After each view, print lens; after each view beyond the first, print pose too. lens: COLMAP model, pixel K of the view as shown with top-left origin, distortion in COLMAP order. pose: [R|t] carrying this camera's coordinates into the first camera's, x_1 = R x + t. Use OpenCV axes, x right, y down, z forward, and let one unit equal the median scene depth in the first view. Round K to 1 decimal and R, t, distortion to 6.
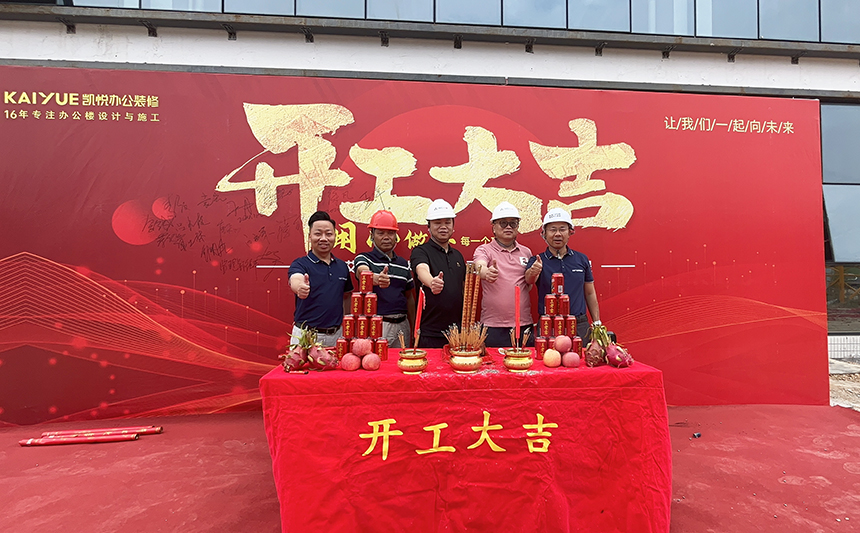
lens RADIAL K [[433.7, 0, 471.9], [0, 433.7, 266.3], [0, 0, 1]] dist [-0.001301, -0.000653]
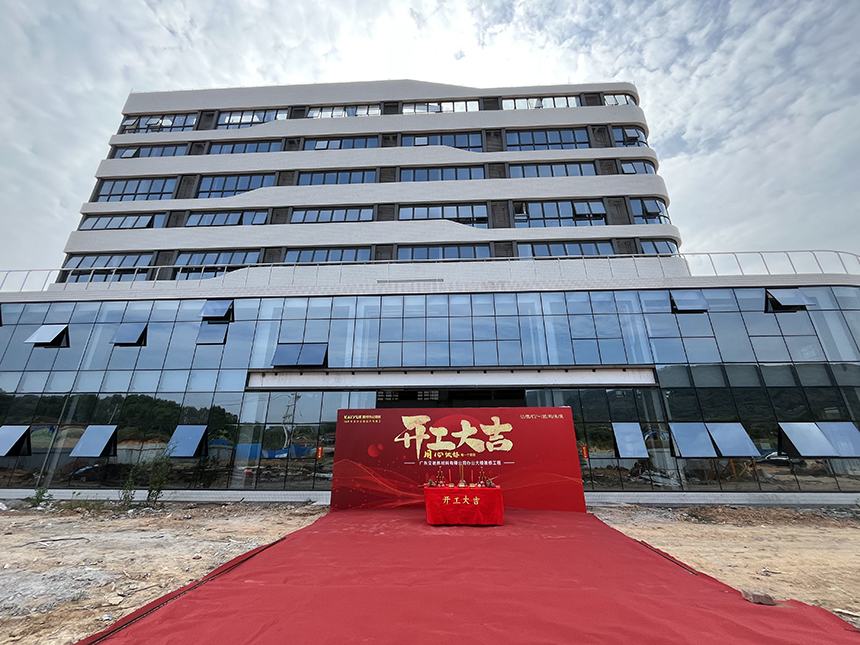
lens RADIAL K [[348.0, 0, 430.0], [0, 348.0, 322.5], [0, 0, 1]] dist [-0.002641, 0.000223]
pose [[0.992153, -0.045564, -0.116433, 0.102044], [0.003792, 0.941771, -0.336233, -0.123395], [0.124973, 0.333153, 0.934554, -2.009904]]
